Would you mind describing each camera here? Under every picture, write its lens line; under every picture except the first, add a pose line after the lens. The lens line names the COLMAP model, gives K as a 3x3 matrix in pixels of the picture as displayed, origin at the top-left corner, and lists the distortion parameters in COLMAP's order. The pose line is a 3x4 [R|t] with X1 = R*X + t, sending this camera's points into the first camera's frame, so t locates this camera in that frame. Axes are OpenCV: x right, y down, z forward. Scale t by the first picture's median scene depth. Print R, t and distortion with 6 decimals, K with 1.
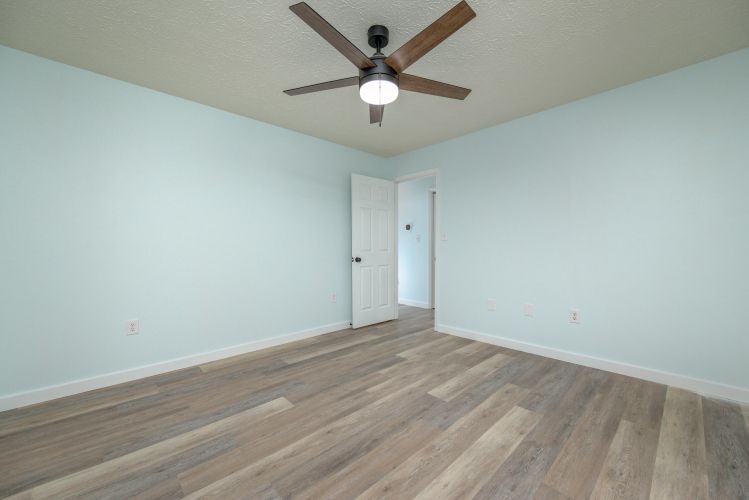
lens RADIAL K [[294.2, 0, 374.5], [0, 294.2, 250.0], [0, 0, 1]] dist [-0.000823, -0.000076]
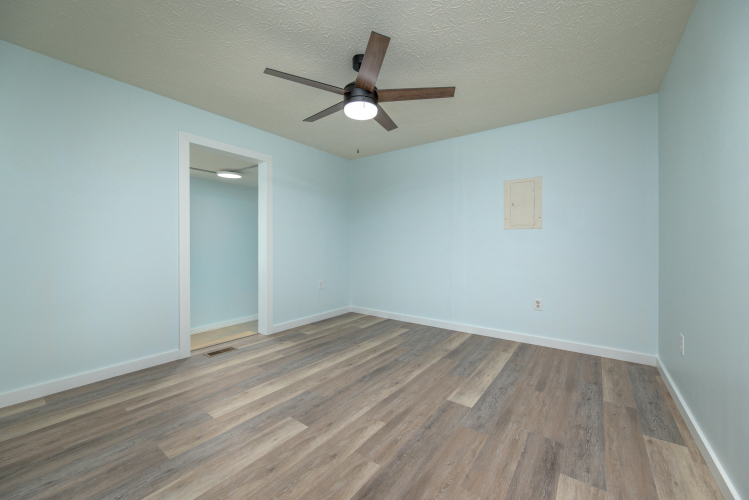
lens RADIAL K [[294.2, 0, 374.5], [0, 294.2, 250.0], [0, 0, 1]] dist [-0.000823, -0.000076]
pose [[-0.983820, 0.006509, -0.179043, 0.151098], [0.001179, 0.999553, 0.029859, -0.016756], [0.179158, 0.029164, -0.983388, 1.926570]]
